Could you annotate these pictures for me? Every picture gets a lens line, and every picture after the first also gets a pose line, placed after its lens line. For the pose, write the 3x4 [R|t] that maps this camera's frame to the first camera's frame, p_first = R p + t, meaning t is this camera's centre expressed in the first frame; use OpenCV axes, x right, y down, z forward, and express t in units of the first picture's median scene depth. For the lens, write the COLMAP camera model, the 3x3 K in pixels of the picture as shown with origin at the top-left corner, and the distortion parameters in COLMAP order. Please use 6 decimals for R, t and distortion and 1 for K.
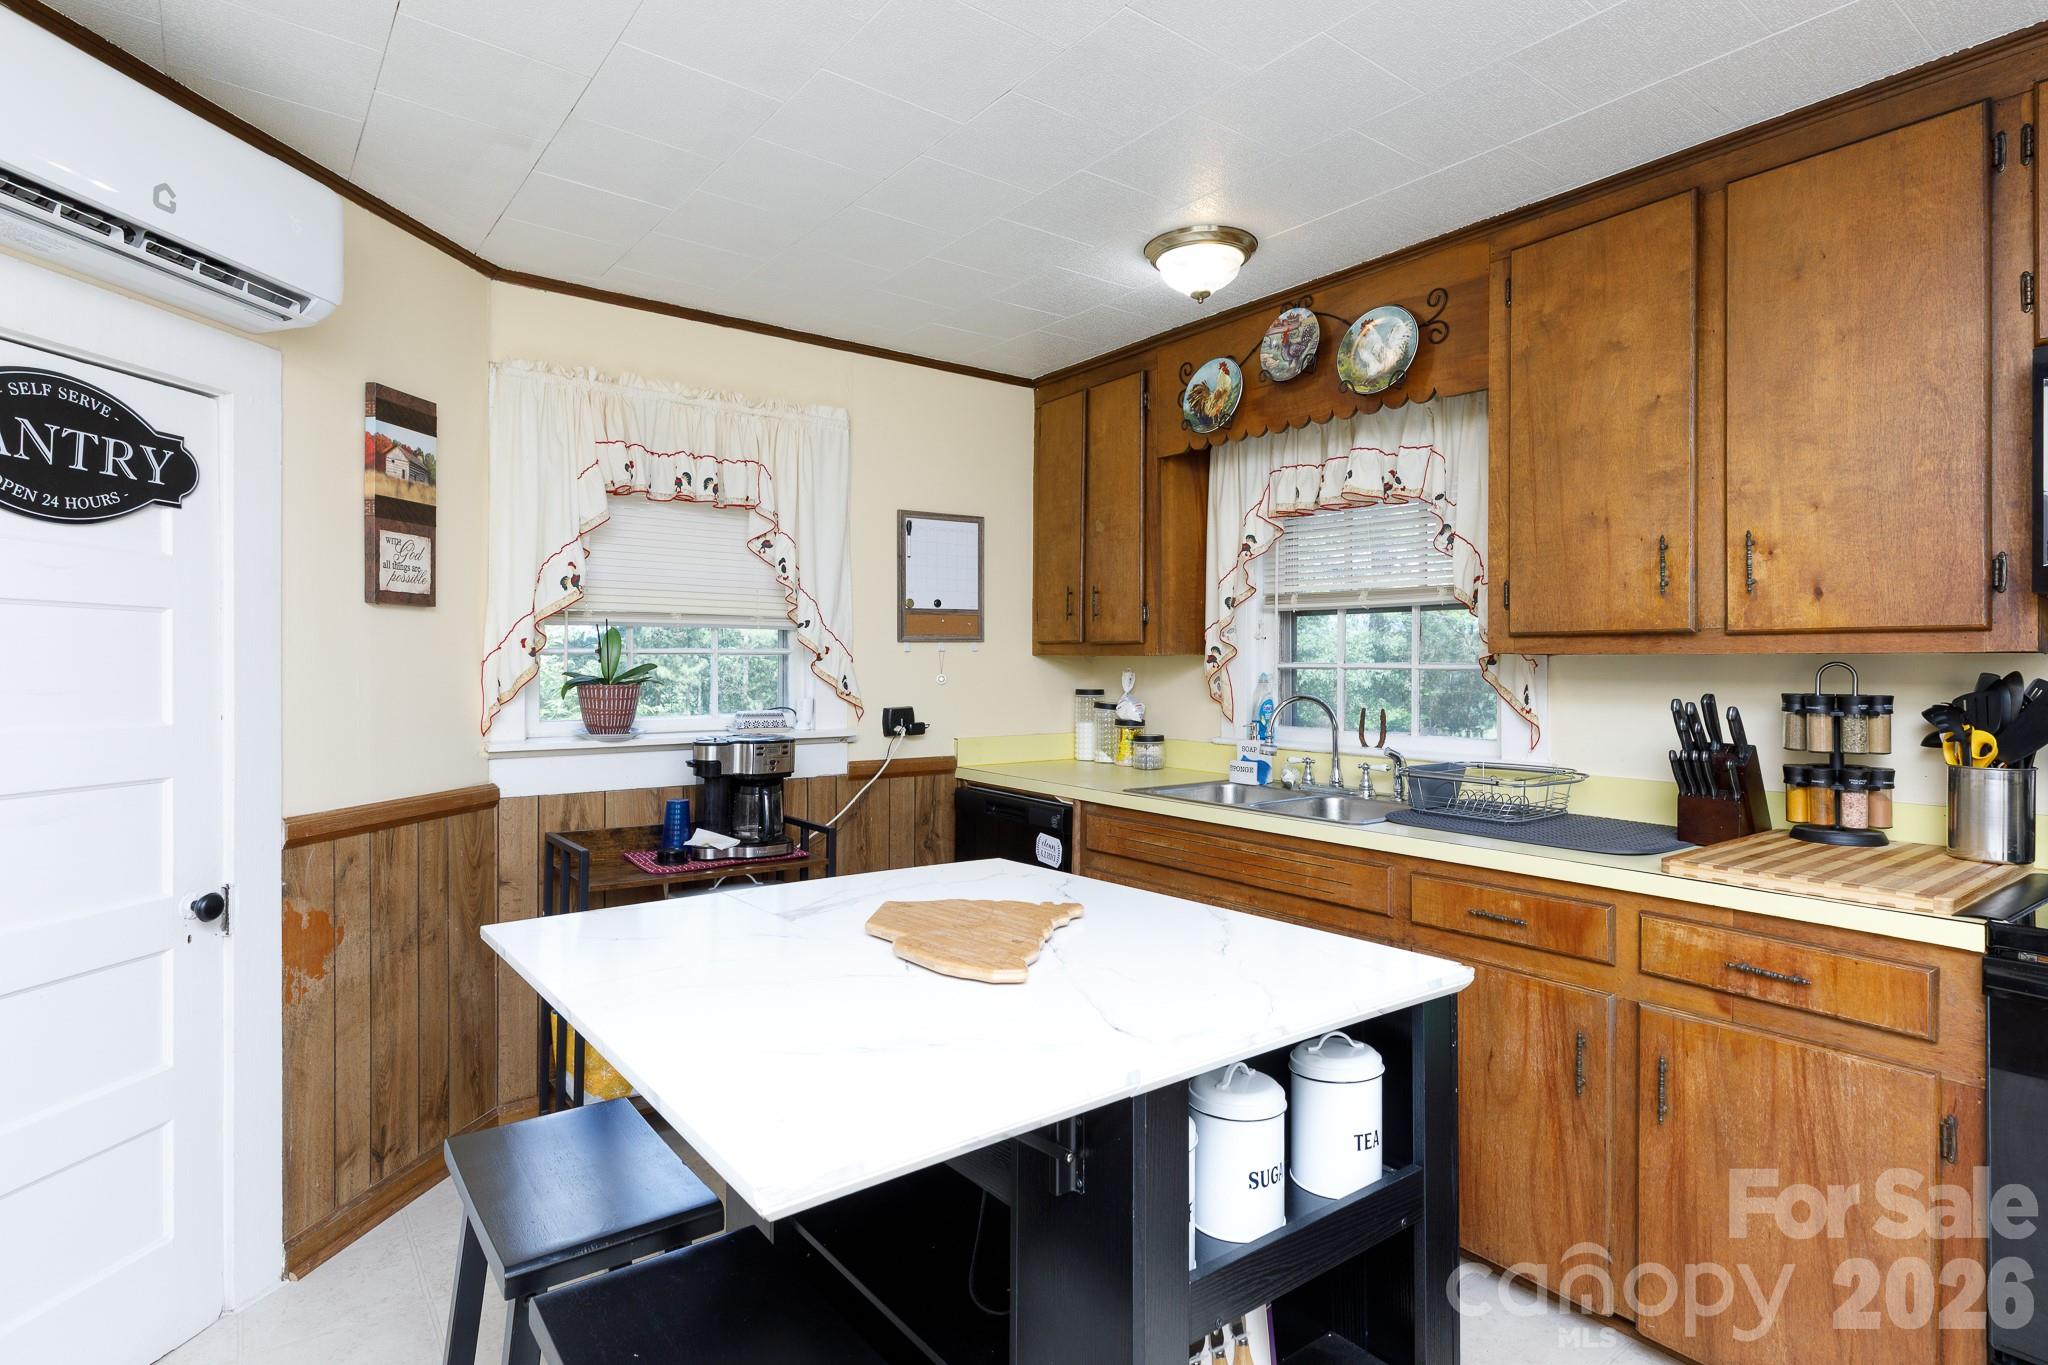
lens RADIAL K [[1055.8, 0, 1021.4], [0, 1055.8, 672.9], [0, 0, 1]] dist [-0.006774, -0.002130]
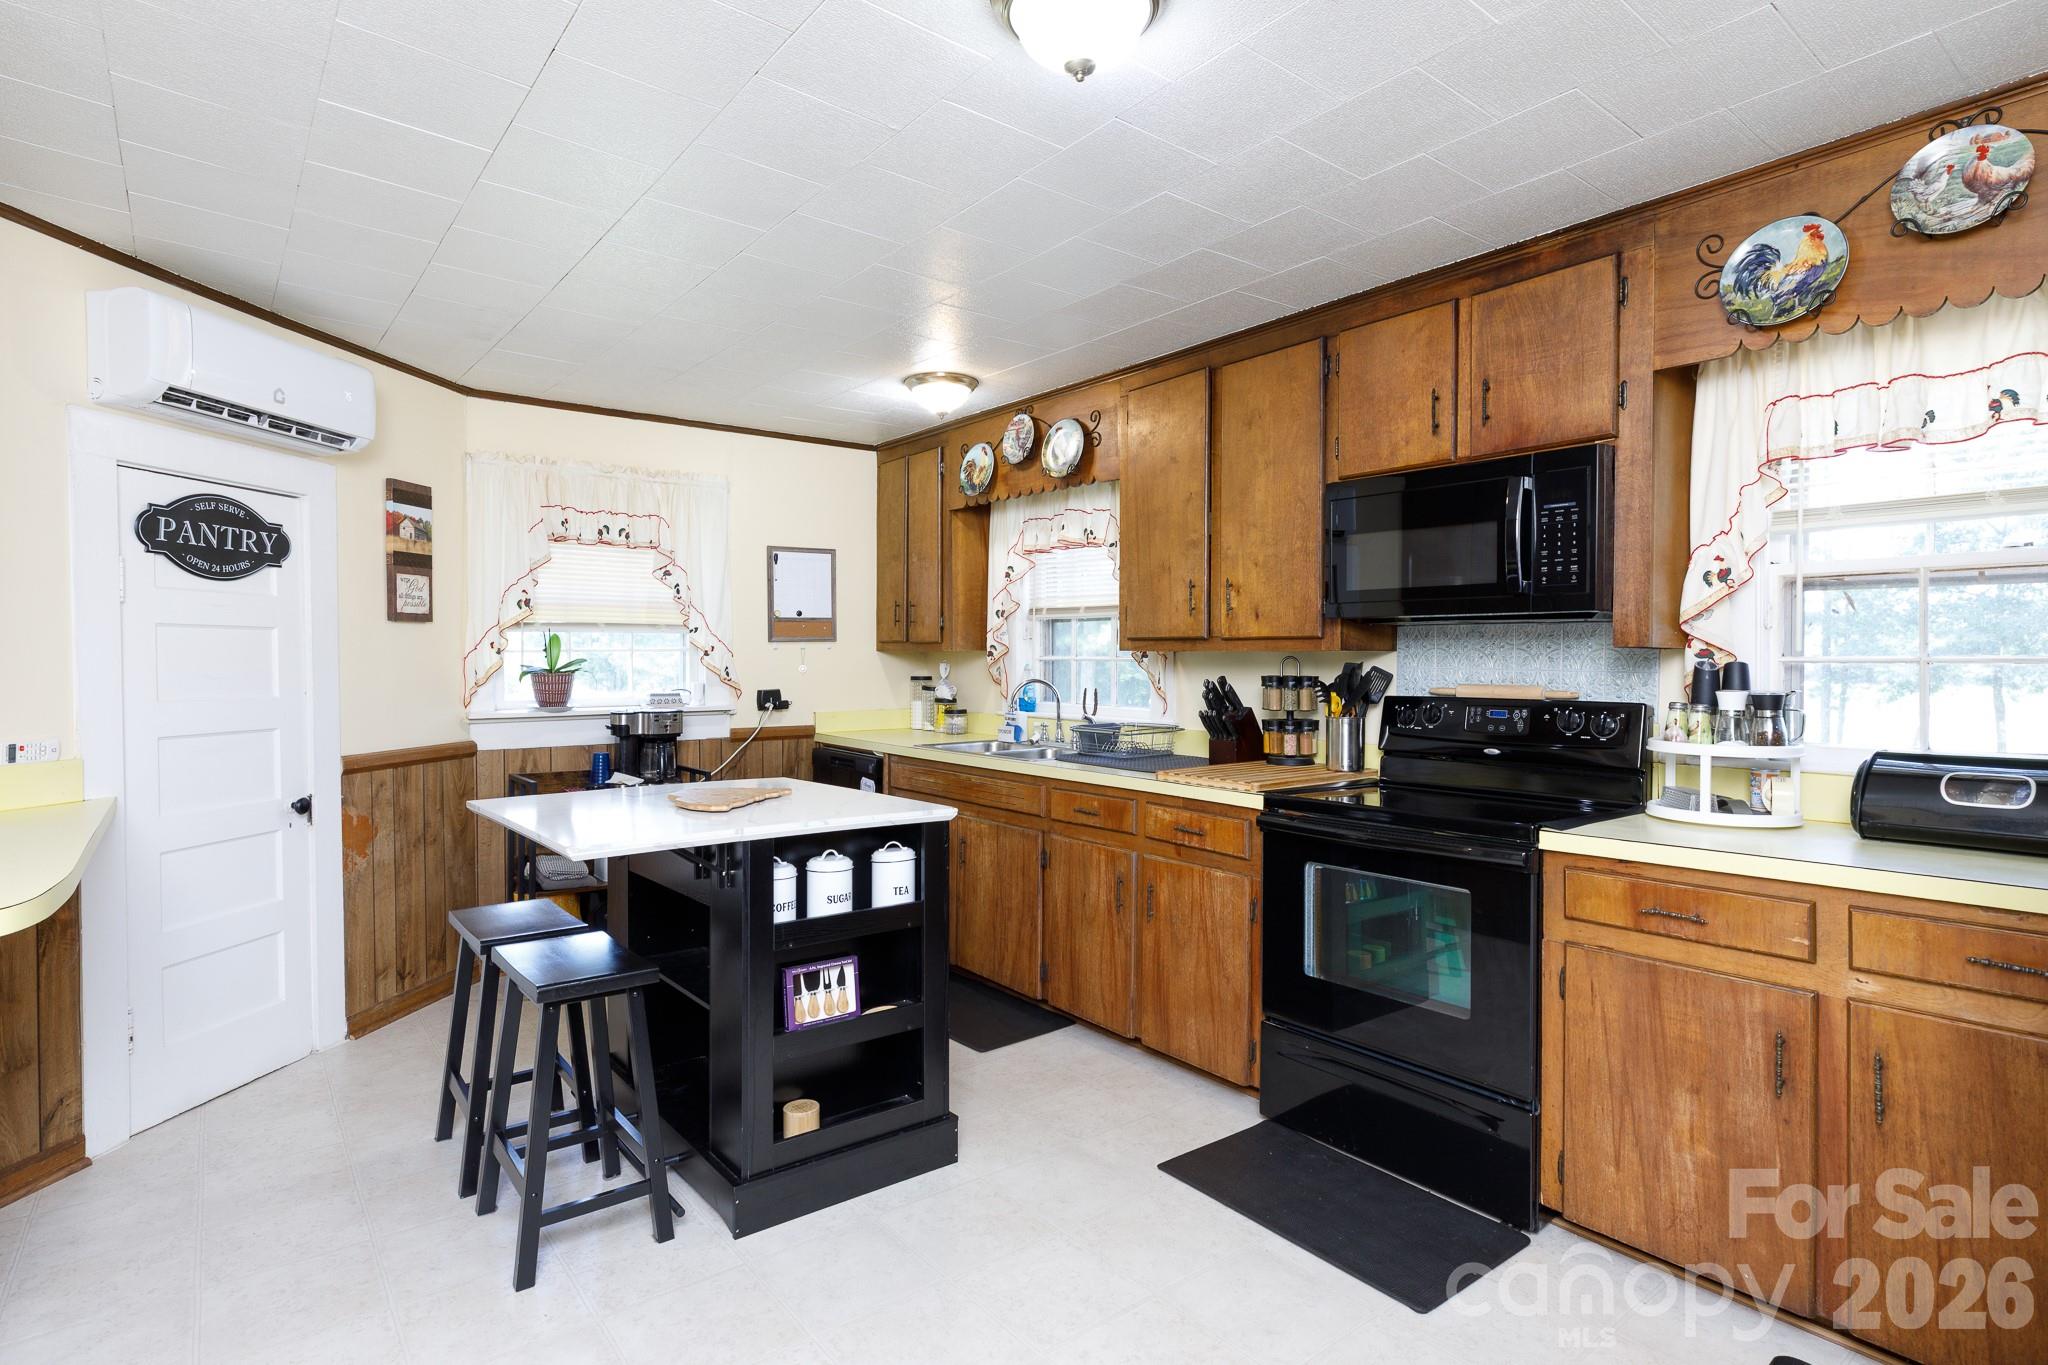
lens RADIAL K [[1055.8, 0, 1027.4], [0, 1055.8, 685.1], [0, 0, 1]] dist [-0.006774, -0.002130]
pose [[0.999761, -0.003599, 0.021583, 0.274801], [0.003157, 0.999785, 0.020477, -0.000300], [-0.021652, -0.020404, 0.999557, -0.552083]]
